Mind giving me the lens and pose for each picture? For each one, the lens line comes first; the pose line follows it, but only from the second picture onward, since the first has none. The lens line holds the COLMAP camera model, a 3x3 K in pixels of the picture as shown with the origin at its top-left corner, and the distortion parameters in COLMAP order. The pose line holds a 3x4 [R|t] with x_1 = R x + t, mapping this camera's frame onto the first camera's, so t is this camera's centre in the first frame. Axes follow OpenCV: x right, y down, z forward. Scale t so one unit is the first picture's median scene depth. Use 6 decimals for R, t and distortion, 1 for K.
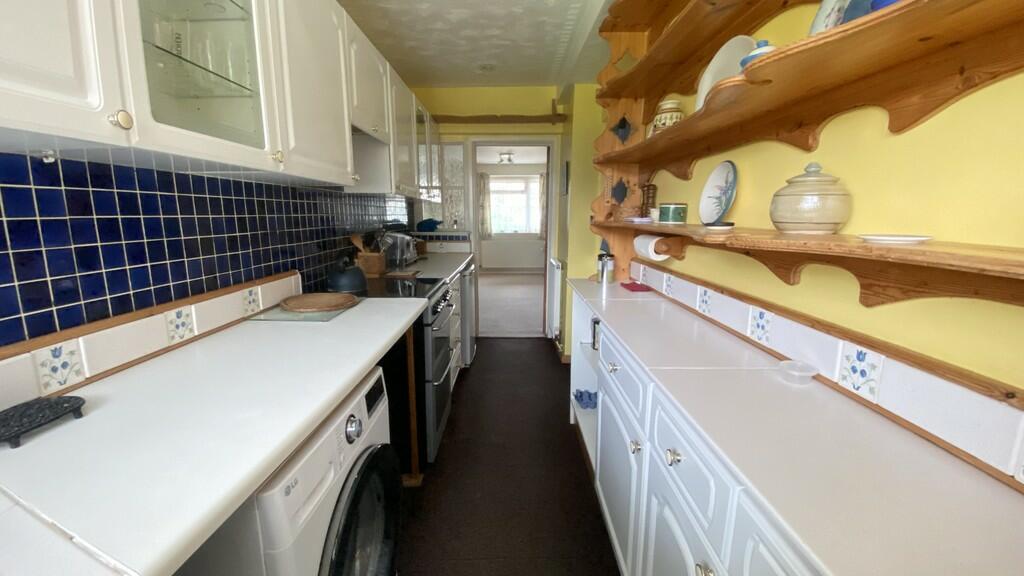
lens RADIAL K [[412.8, 0, 509.2], [0, 412.8, 292.3], [0, 0, 1]] dist [0.052777, -0.045598]
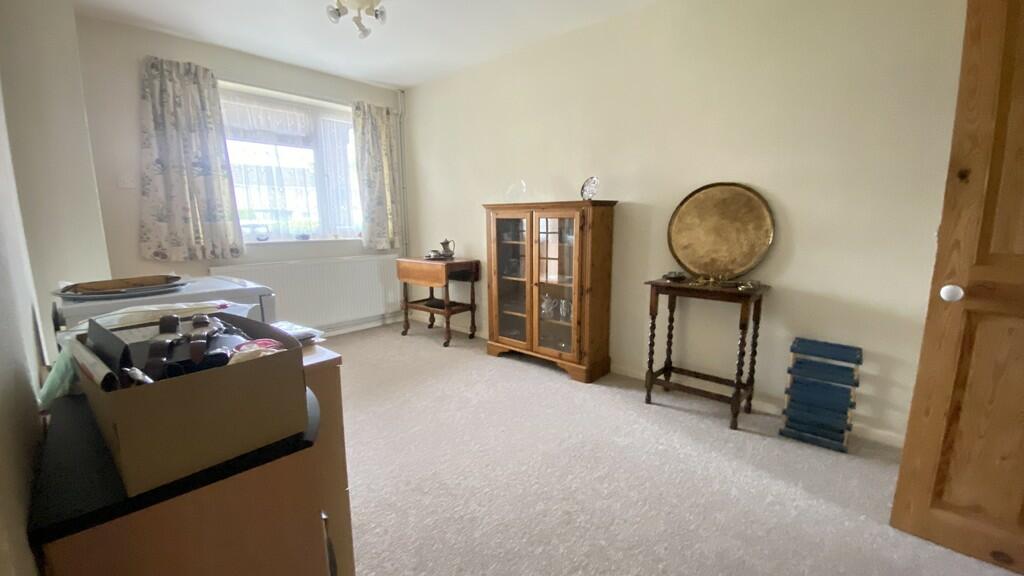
lens RADIAL K [[412.3, 0, 509.3], [0, 412.3, 290.9], [0, 0, 1]] dist [0.034708, -0.027456]
pose [[0.667187, -0.126942, 0.733994, -0.157571], [0.139612, 0.989220, 0.044178, -0.086167], [-0.731689, 0.072999, 0.677718, 0.586315]]
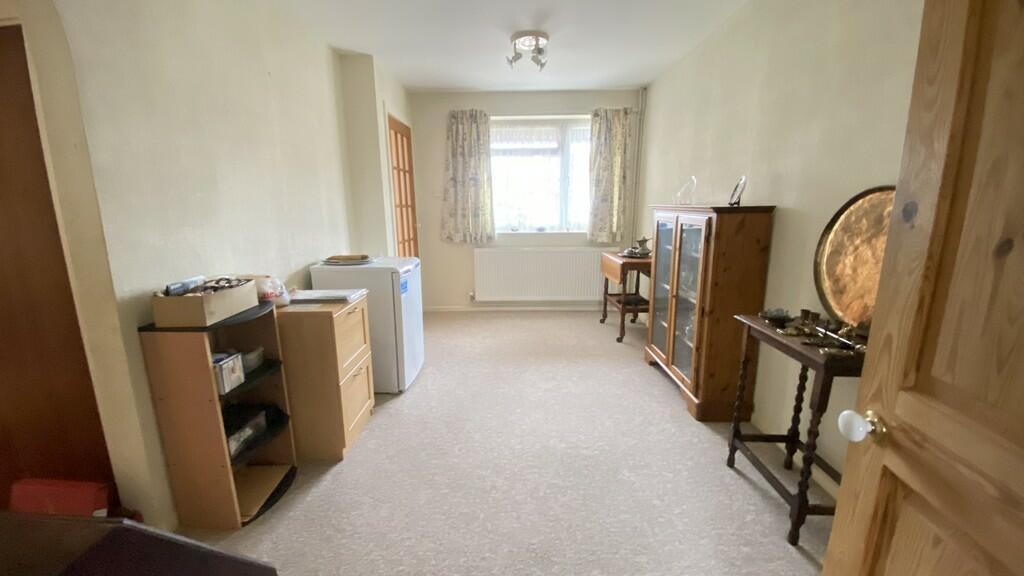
lens RADIAL K [[412.8, 0, 509.2], [0, 412.8, 292.3], [0, 0, 1]] dist [0.052777, -0.045598]
pose [[0.999900, -0.000221, -0.014118, -0.016457], [0.000631, 0.999579, 0.028995, -0.085431], [0.014106, -0.029001, 0.999480, 0.491187]]
